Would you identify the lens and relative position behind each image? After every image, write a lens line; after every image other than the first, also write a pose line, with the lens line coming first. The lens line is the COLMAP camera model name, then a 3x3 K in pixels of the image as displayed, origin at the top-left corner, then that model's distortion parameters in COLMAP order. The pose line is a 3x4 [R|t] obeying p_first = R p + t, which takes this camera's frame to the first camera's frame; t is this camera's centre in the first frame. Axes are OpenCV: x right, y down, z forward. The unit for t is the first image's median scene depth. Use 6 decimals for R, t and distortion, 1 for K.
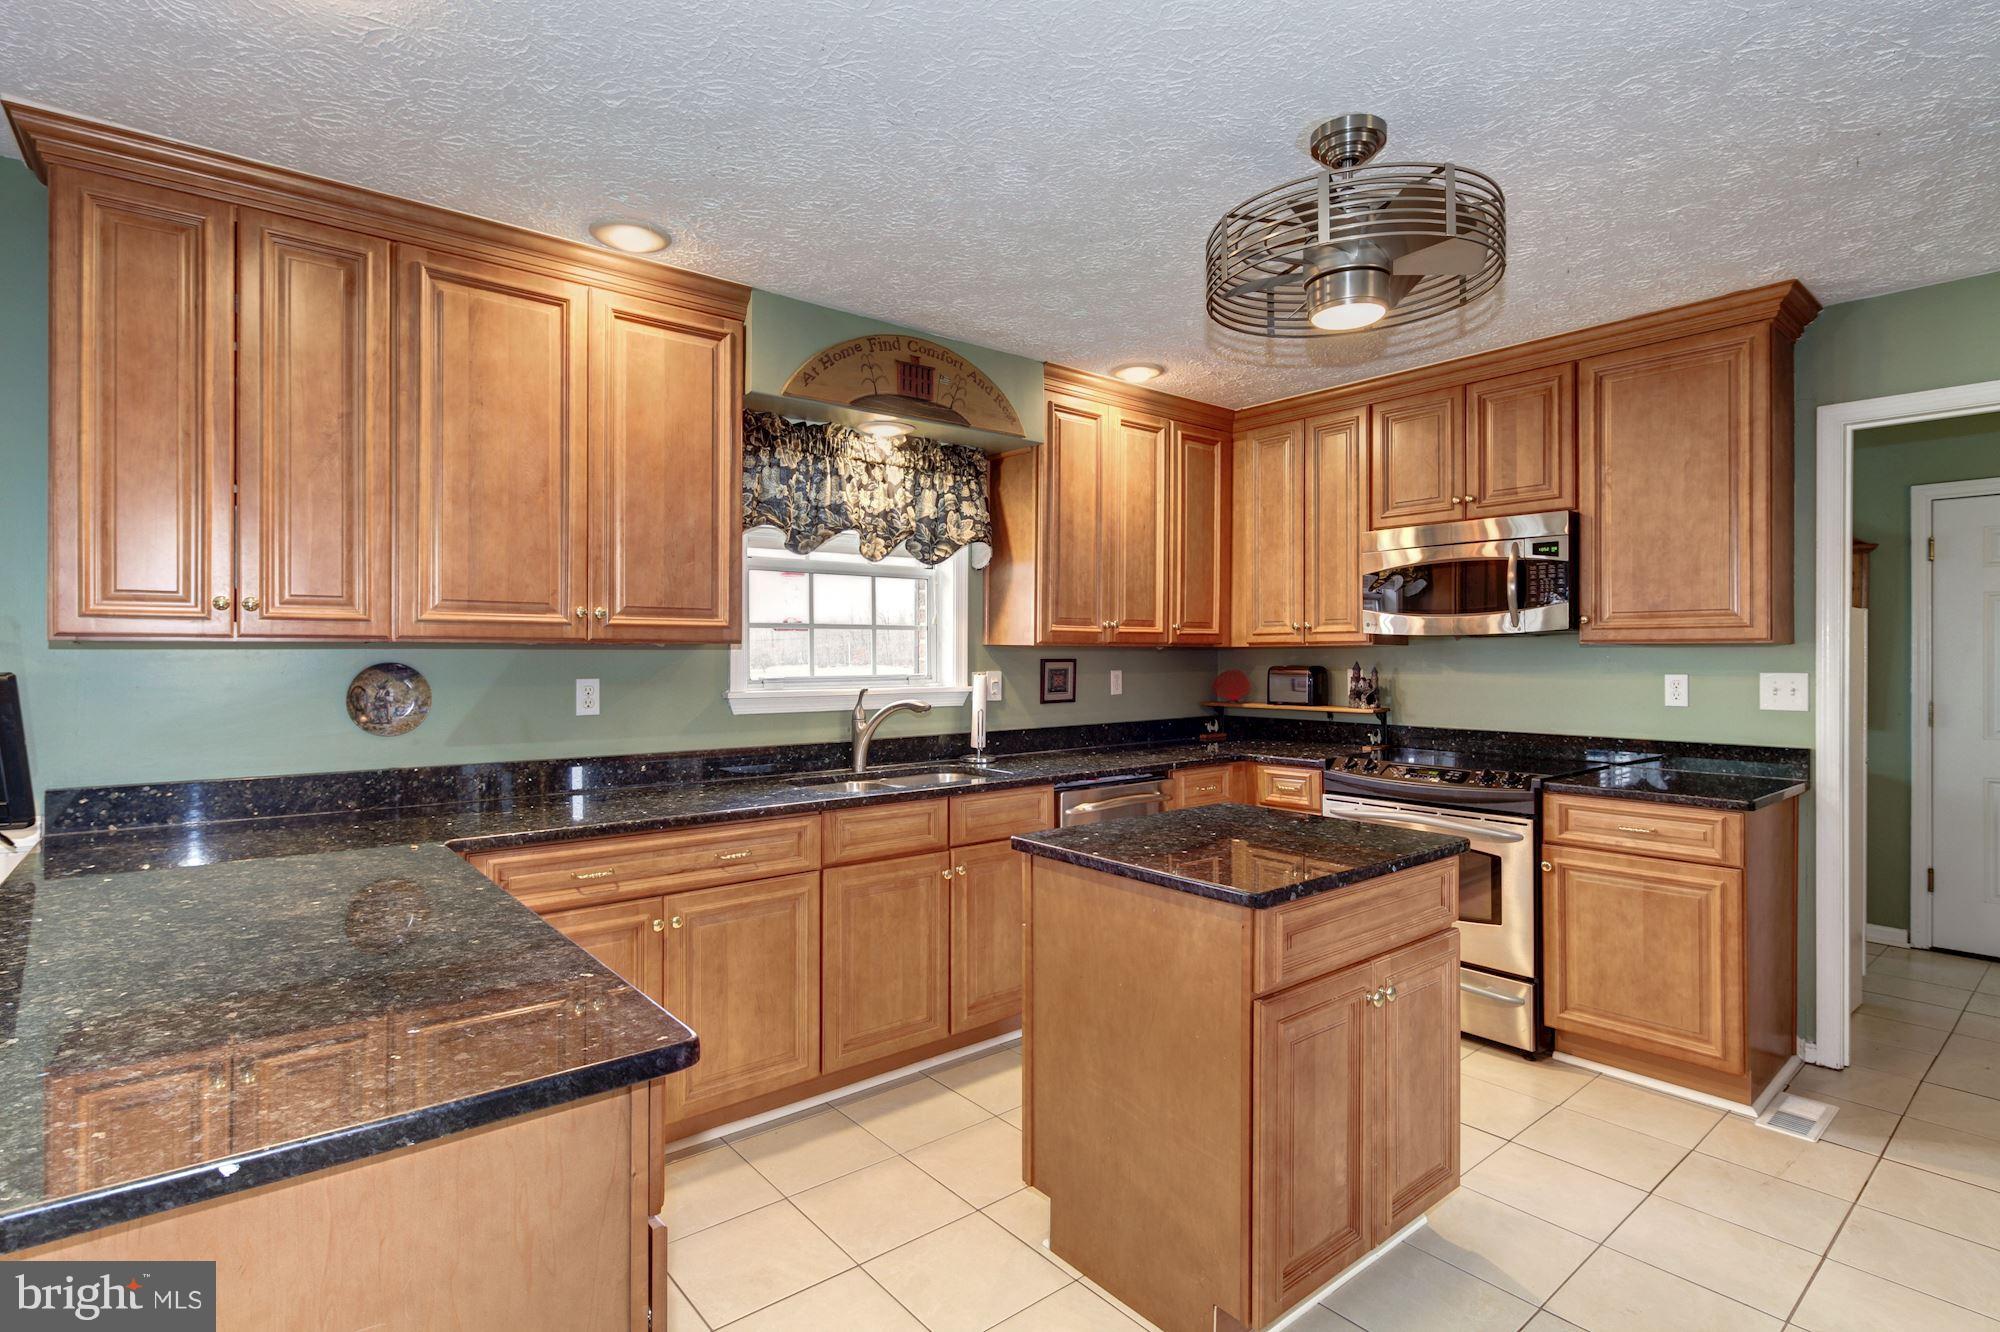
lens RADIAL K [[968.3, 0, 996.6], [0, 968.3, 659.7], [0, 0, 1]] dist [0.003195, -0.004301]
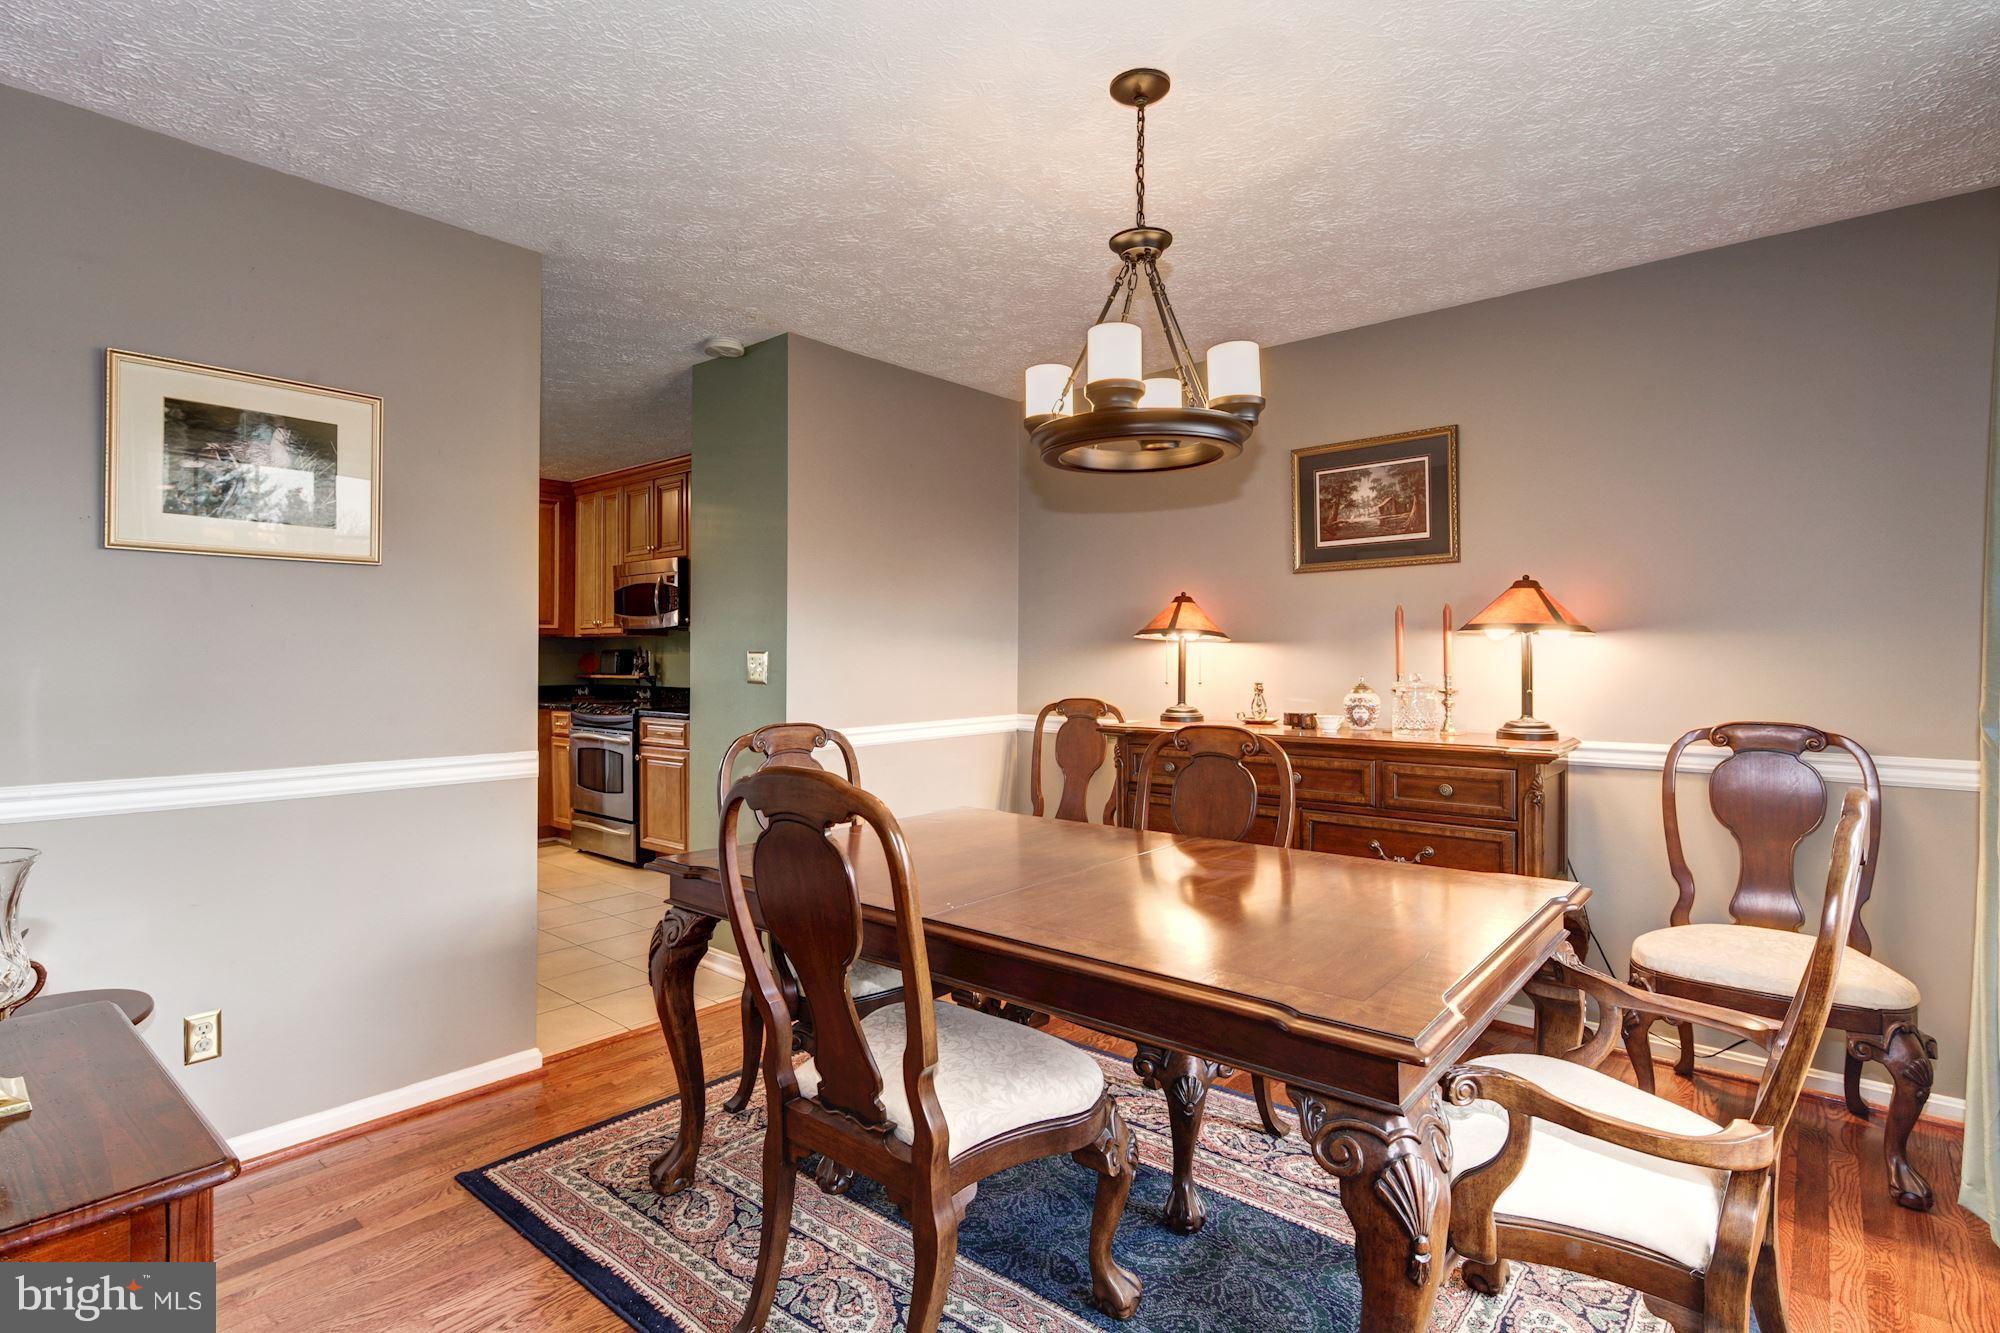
lens RADIAL K [[968.3, 0, 998.1], [0, 968.3, 655.9], [0, 0, 1]] dist [0.003195, -0.004301]
pose [[0.984123, 0.001572, 0.177479, 0.838819], [-0.000571, 0.999984, -0.005689, 0.033442], [-0.177485, 0.005497, 0.984108, -0.806421]]
